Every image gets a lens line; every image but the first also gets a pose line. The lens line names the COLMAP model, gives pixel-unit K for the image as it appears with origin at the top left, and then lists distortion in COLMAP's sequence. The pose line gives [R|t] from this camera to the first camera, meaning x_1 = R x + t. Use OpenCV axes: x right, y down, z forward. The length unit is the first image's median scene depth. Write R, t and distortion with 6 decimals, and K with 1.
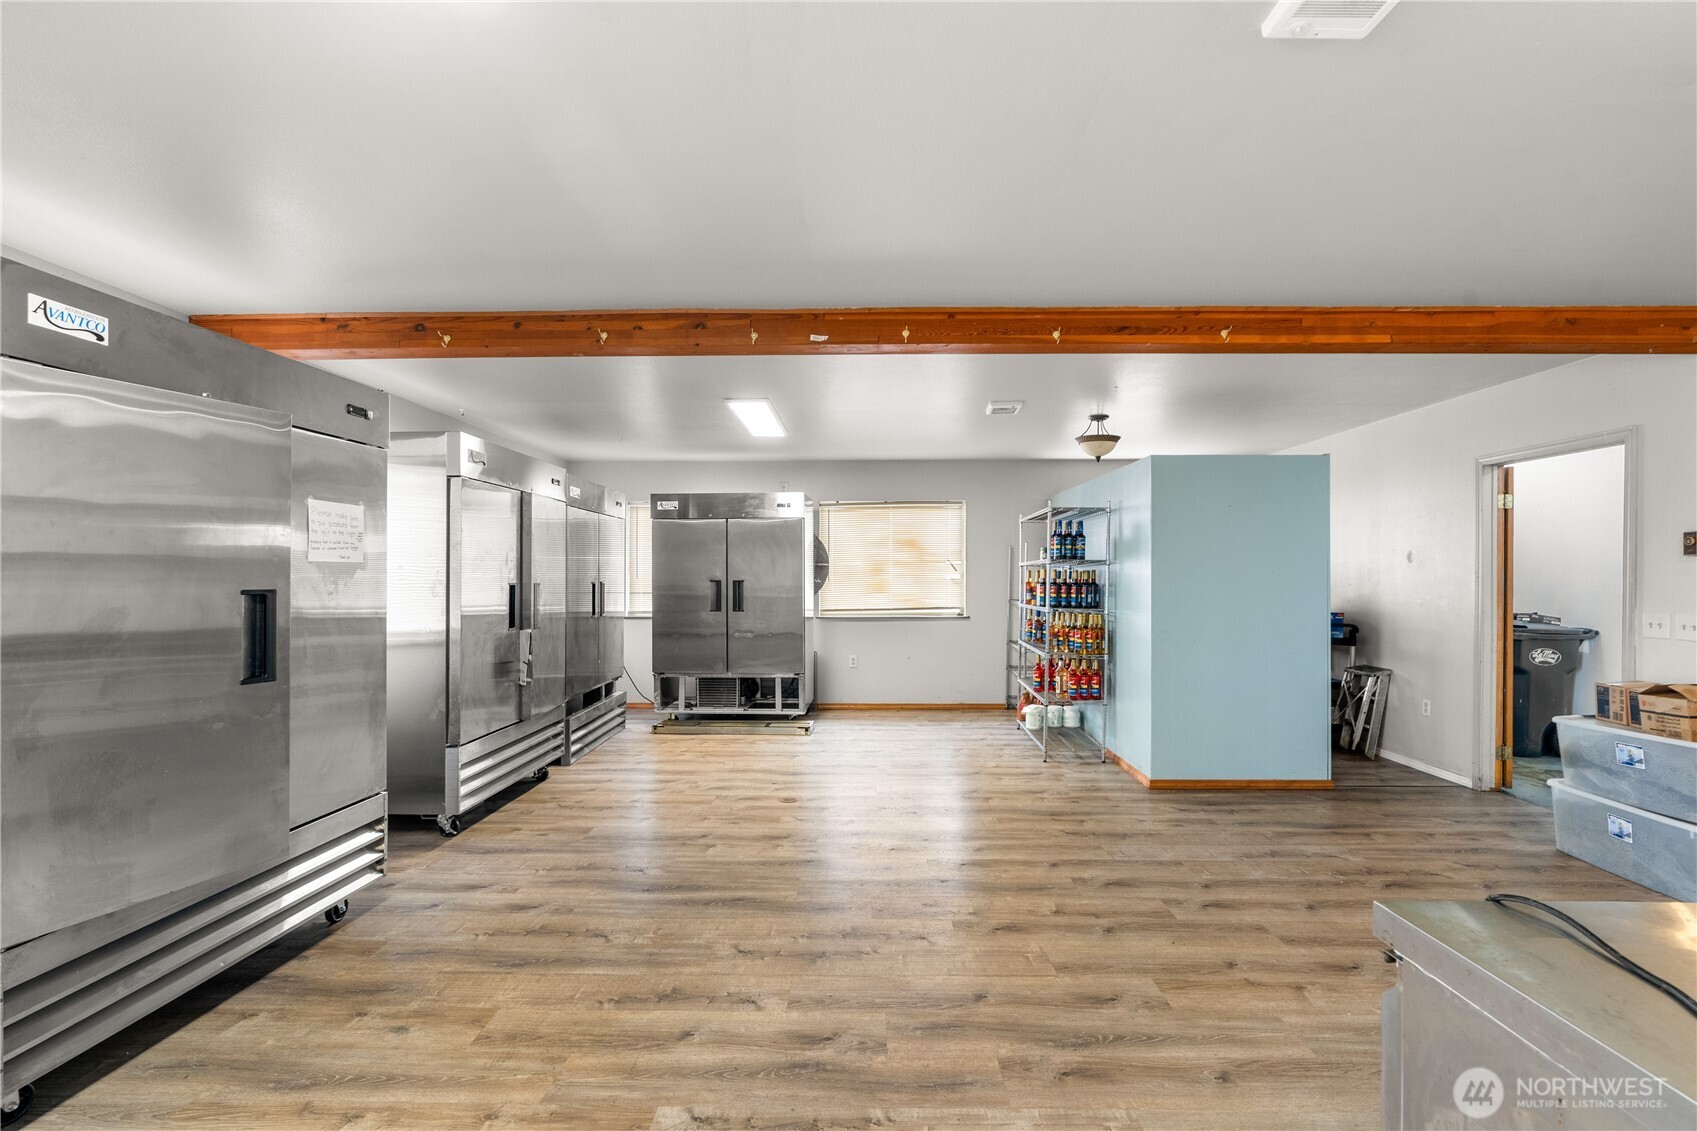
lens RADIAL K [[769.2, 0, 846.9], [0, 769.2, 571.7], [0, 0, 1]] dist [-0.013486, 0.003868]
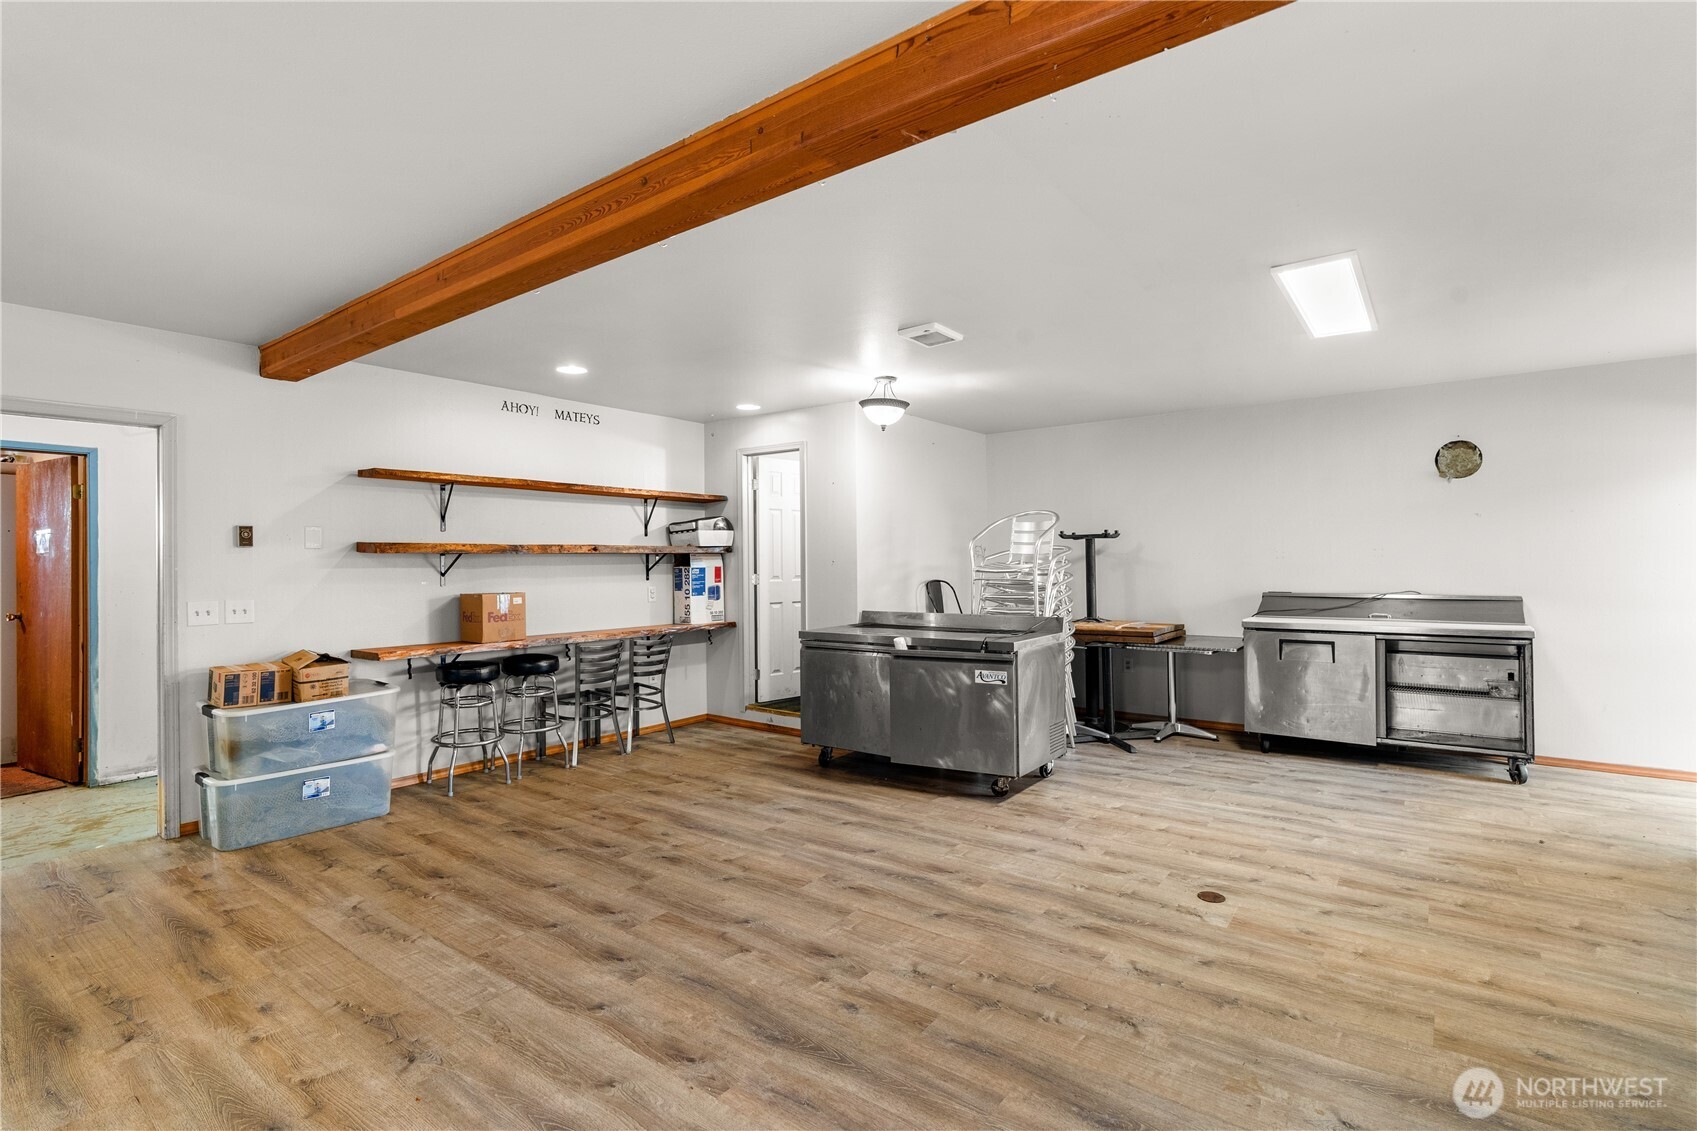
lens RADIAL K [[807.2, 0, 841.9], [0, 807.2, 563.6], [0, 0, 1]] dist [-0.001648, 0.000972]
pose [[-0.808667, 0.003502, 0.588257, -0.373295], [0.004534, 0.999990, 0.000281, 0.009202], [-0.588250, 0.002894, -0.808674, 1.778761]]
